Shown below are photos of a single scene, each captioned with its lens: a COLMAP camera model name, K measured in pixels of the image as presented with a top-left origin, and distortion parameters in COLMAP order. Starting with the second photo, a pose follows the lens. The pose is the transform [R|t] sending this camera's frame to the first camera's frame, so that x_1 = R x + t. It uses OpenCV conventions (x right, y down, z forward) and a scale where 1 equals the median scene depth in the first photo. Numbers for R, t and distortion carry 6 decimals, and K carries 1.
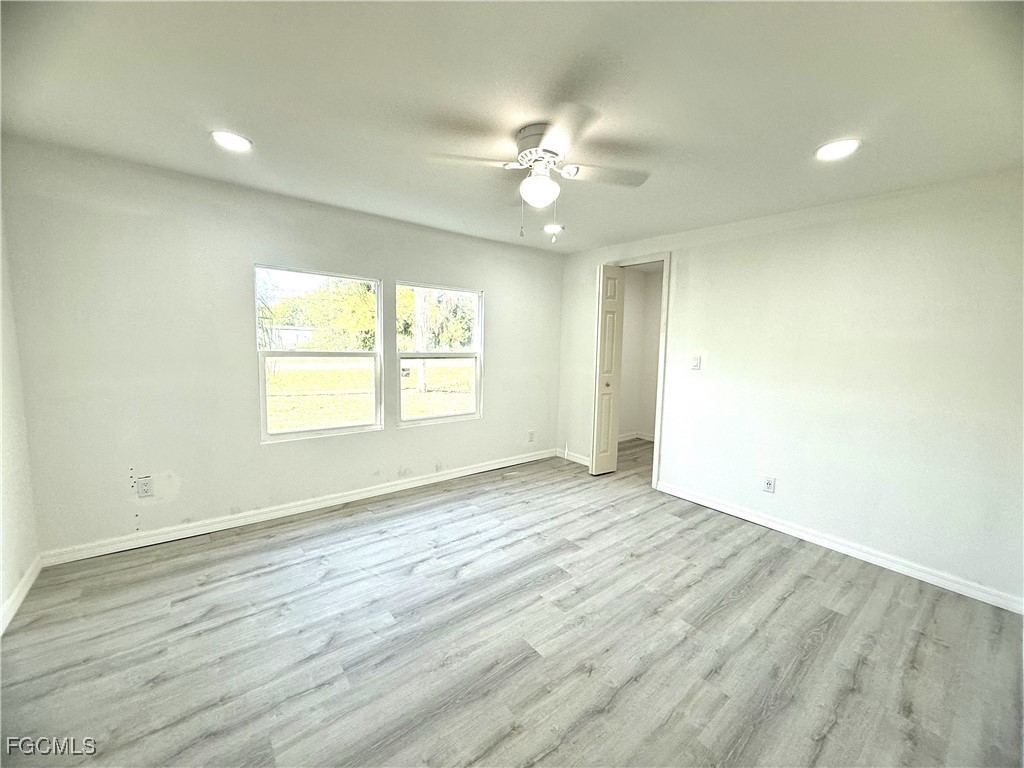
lens RADIAL K [[407.5, 0, 507.4], [0, 407.5, 385.5], [0, 0, 1]] dist [-0.001048, 0.000281]
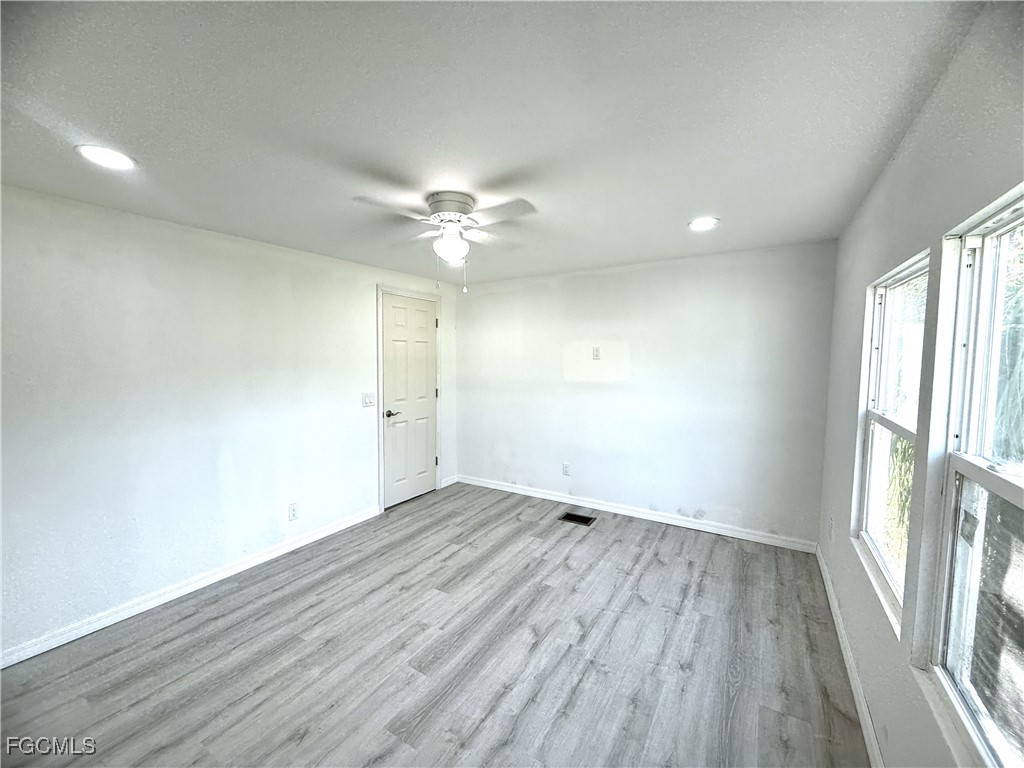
lens RADIAL K [[407.5, 0, 510.9], [0, 407.5, 390.7], [0, 0, 1]] dist [-0.001048, 0.000281]
pose [[-0.940971, 0.000203, -0.338487, 0.227915], [-0.062991, 0.982427, 0.175699, -0.227080], [0.332574, 0.186649, -0.924422, 1.630574]]
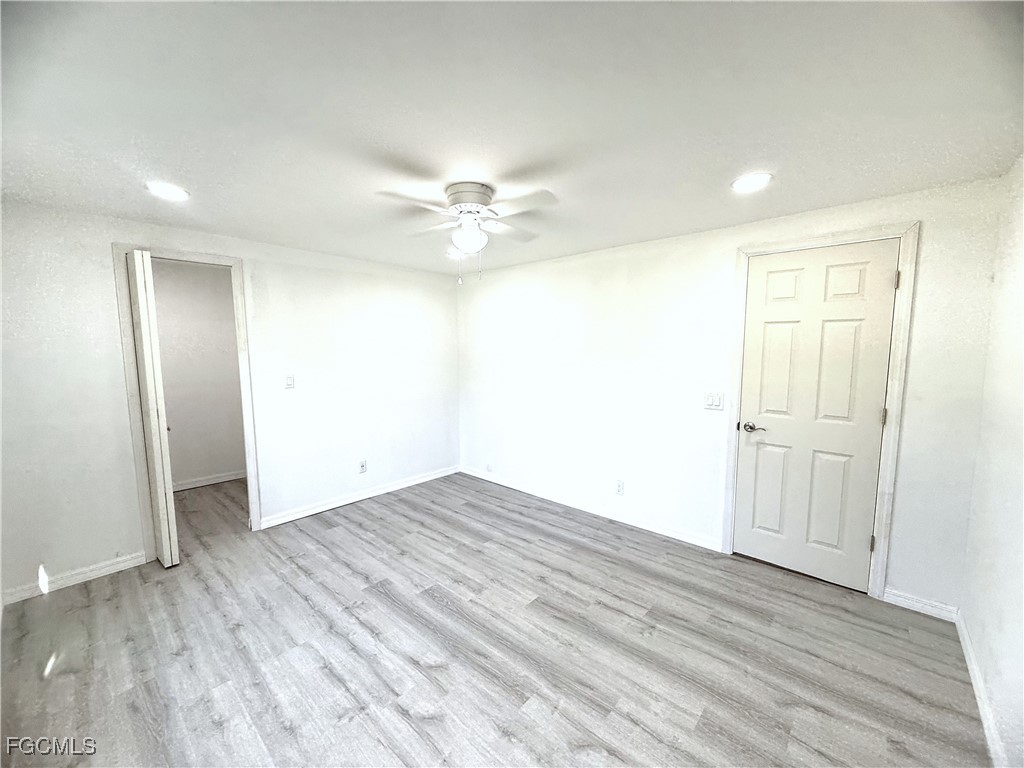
lens RADIAL K [[407.5, 0, 511.4], [0, 407.5, 387.2], [0, 0, 1]] dist [-0.001048, 0.000281]
pose [[-0.168070, -0.127807, 0.977455, -0.817237], [0.107152, 0.983316, 0.146997, -0.178009], [-0.979934, 0.129442, -0.151571, 0.845106]]
